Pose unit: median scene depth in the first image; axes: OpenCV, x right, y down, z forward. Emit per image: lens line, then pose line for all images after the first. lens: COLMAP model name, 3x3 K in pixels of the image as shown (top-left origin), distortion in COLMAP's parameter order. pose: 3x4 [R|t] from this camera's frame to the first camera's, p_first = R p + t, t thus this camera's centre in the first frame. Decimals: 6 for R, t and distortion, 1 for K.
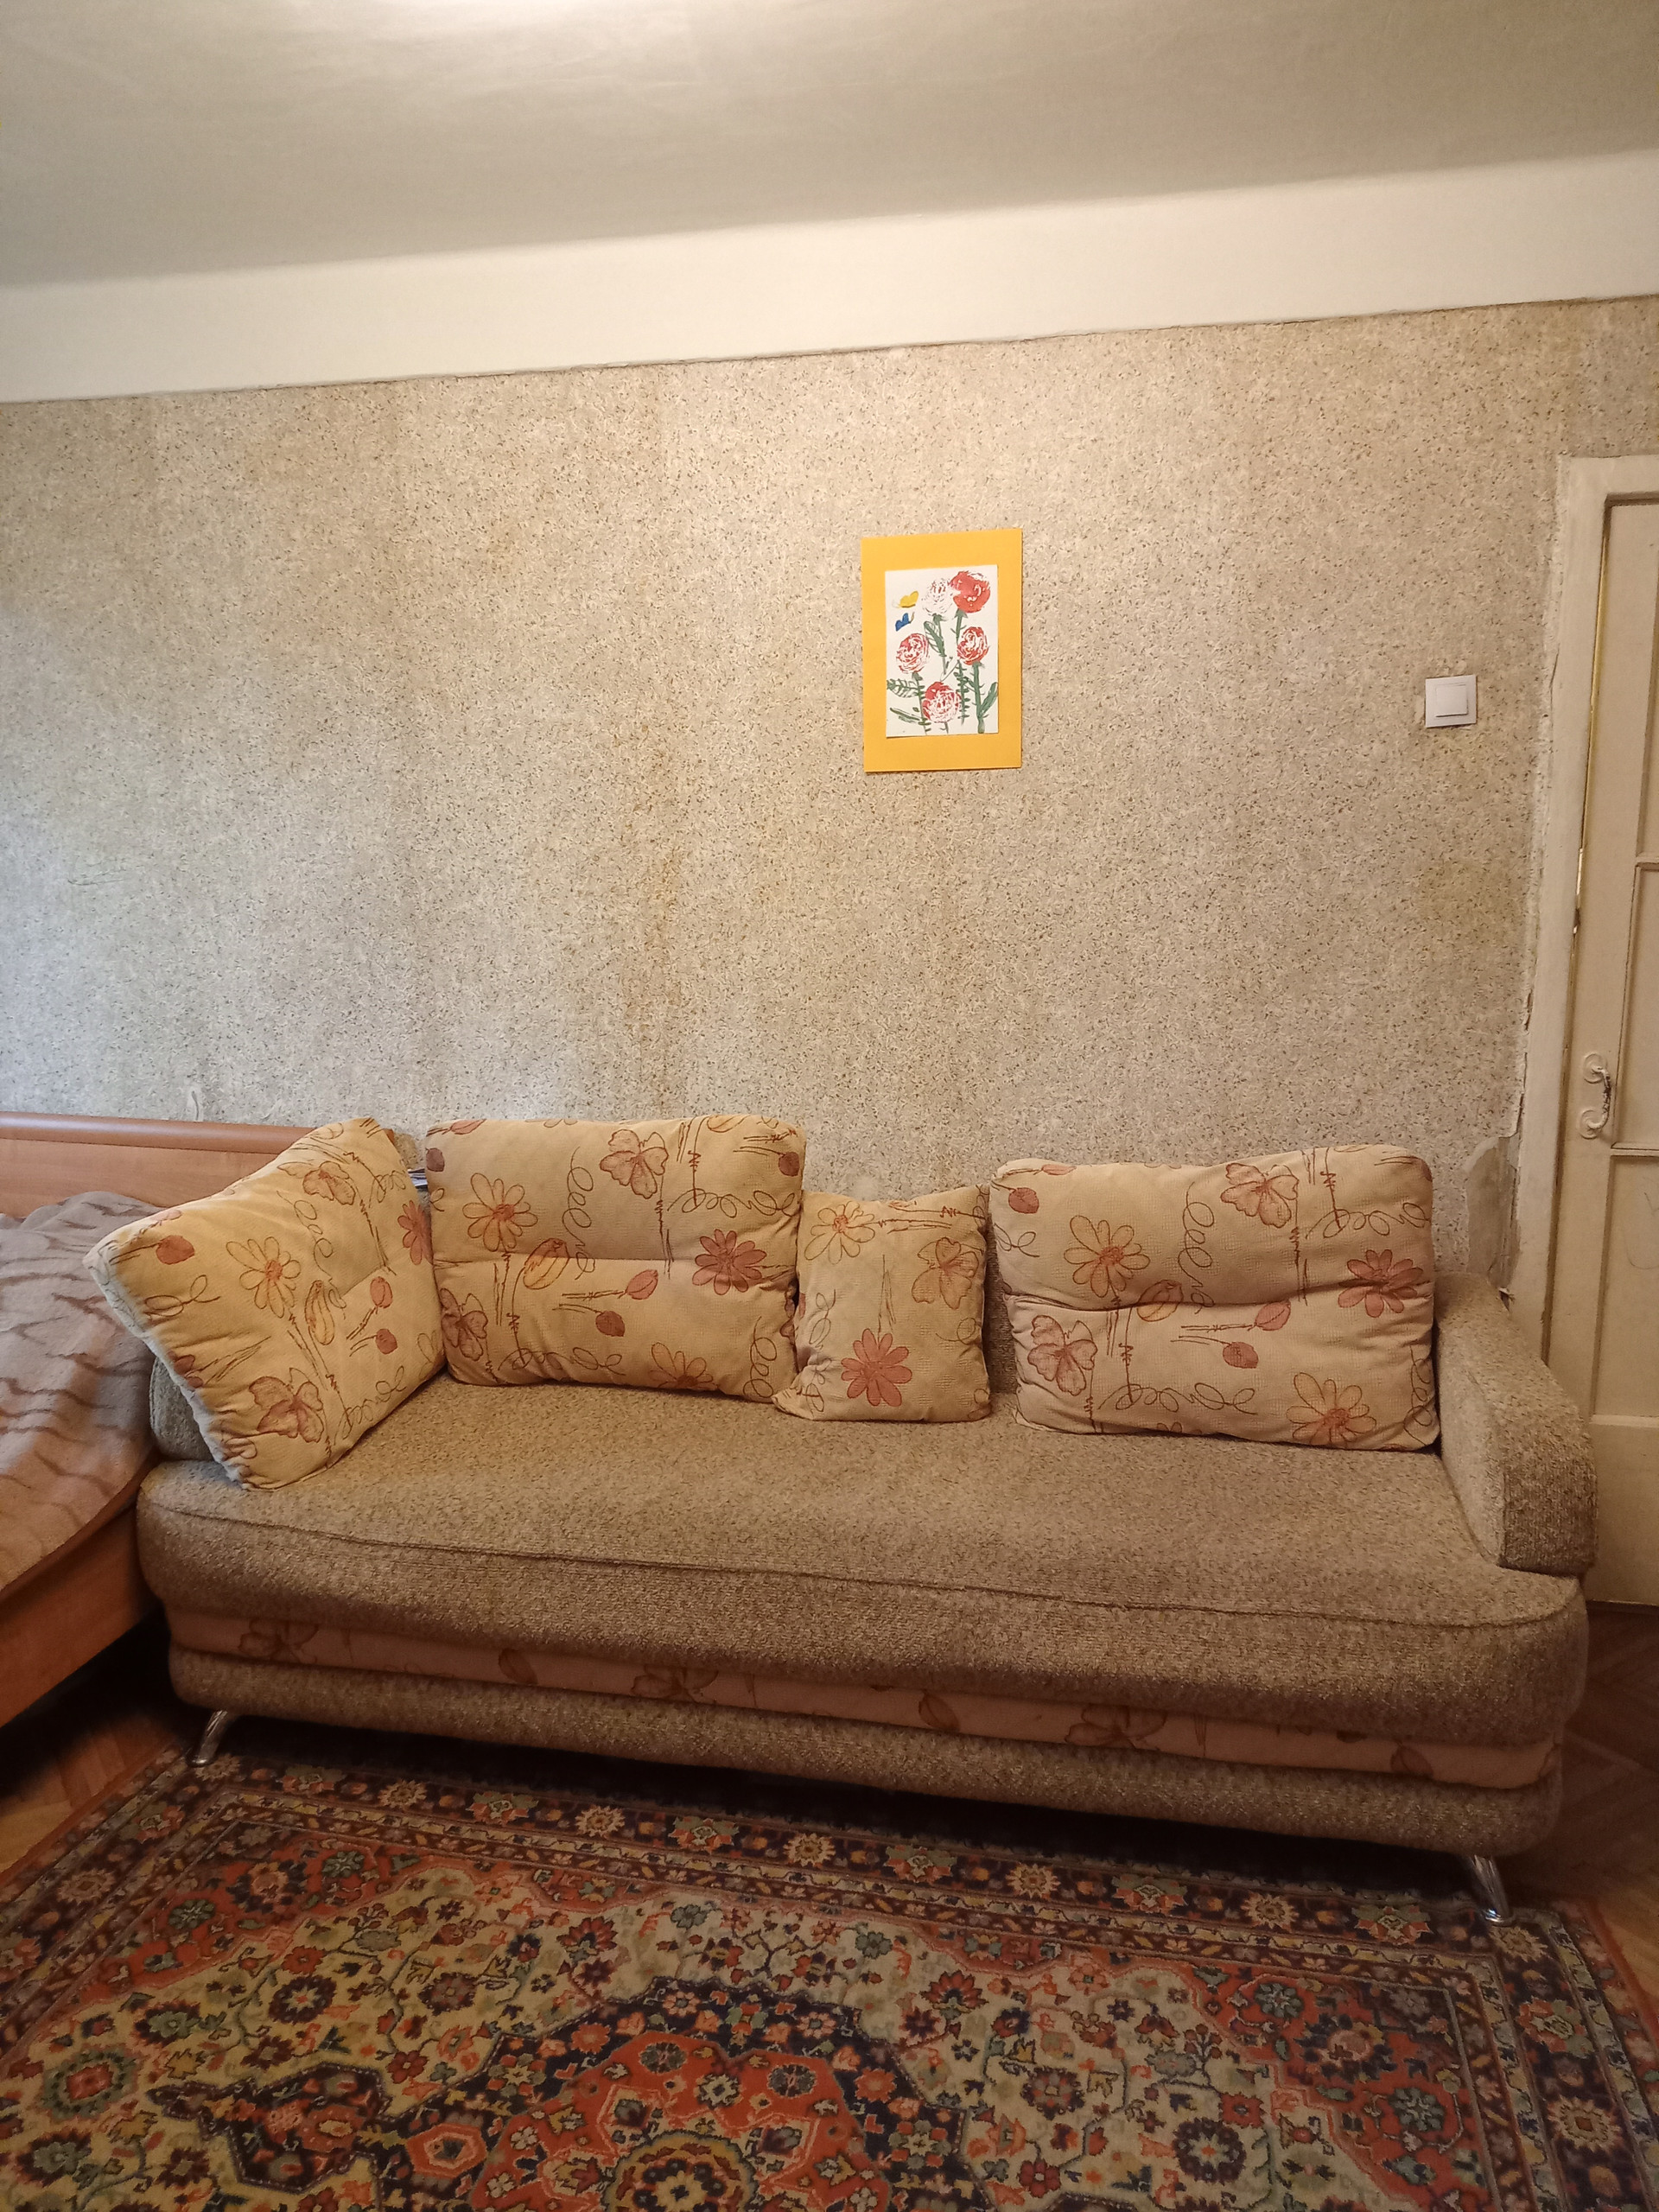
lens RADIAL K [[1604.2, 0, 829.5], [0, 1604.2, 1106.0], [0, 0, 1]] dist [0.112879, -0.207283]
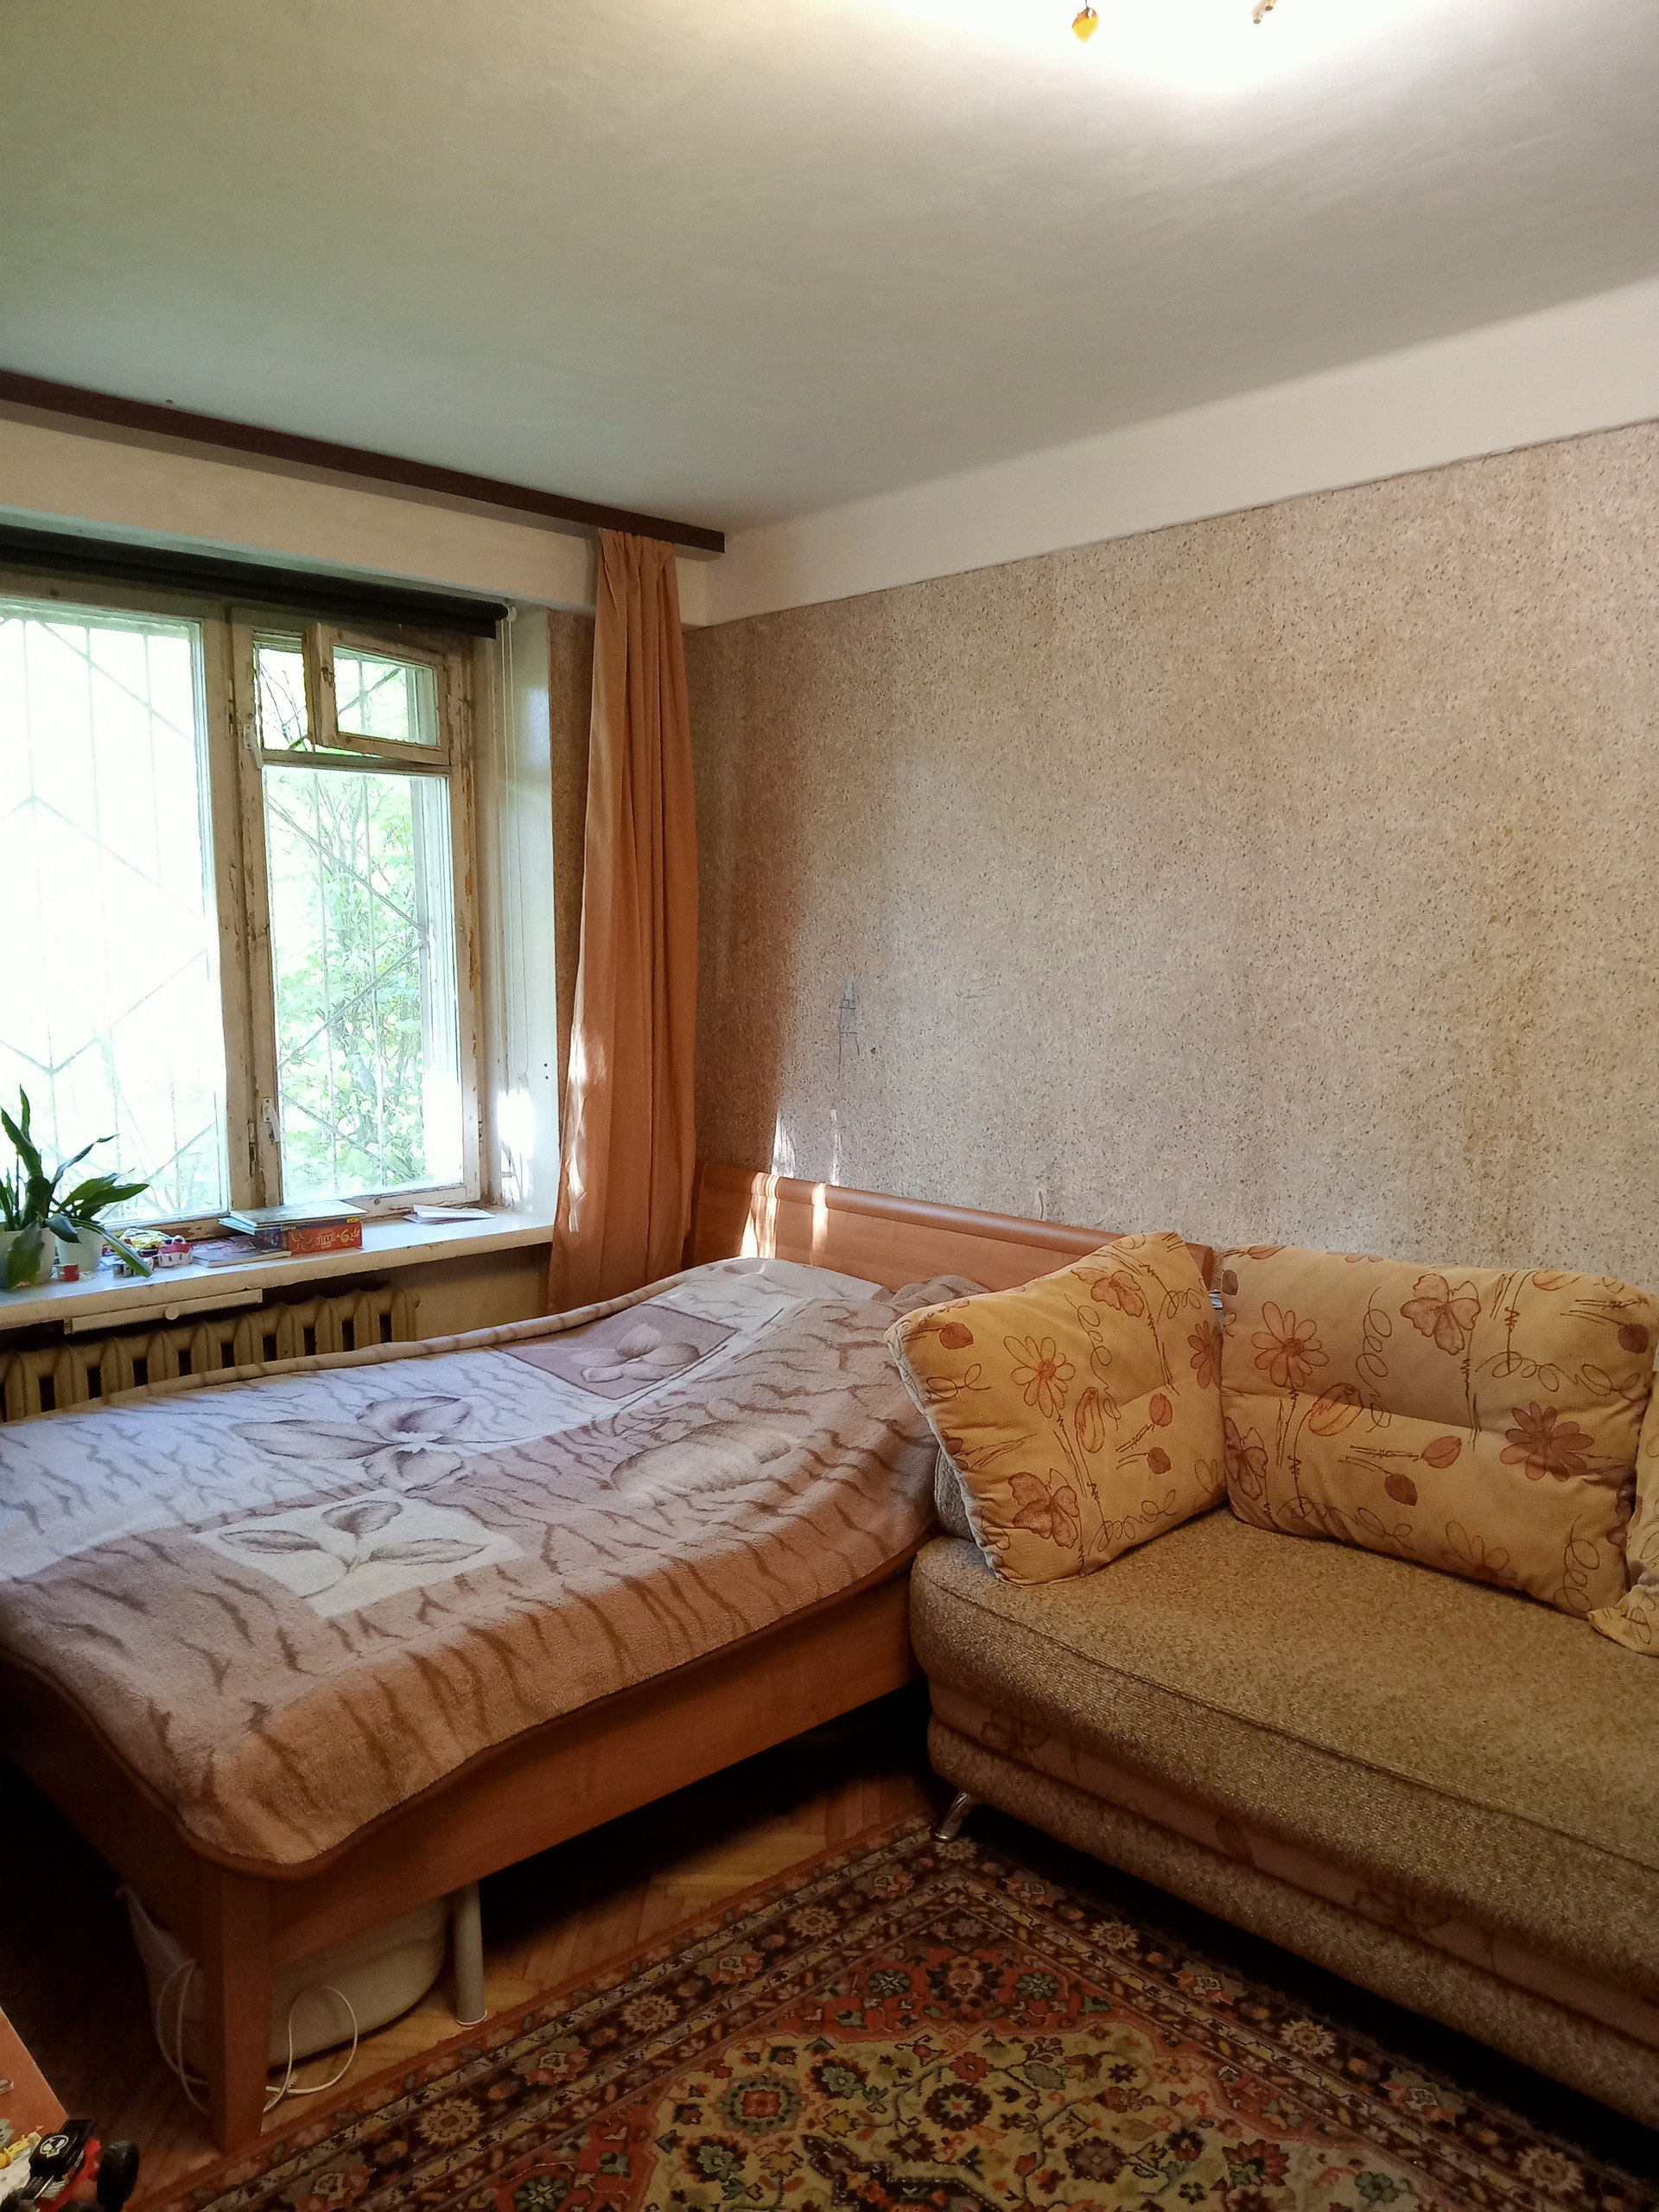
lens RADIAL K [[1604.2, 0, 829.5], [0, 1604.2, 1106.0], [0, 0, 1]] dist [0.112879, -0.207283]
pose [[0.826289, 0.055011, -0.560553, 0.097400], [-0.095867, 0.994433, -0.043723, -0.006690], [0.555027, 0.089867, 0.826963, 0.055530]]
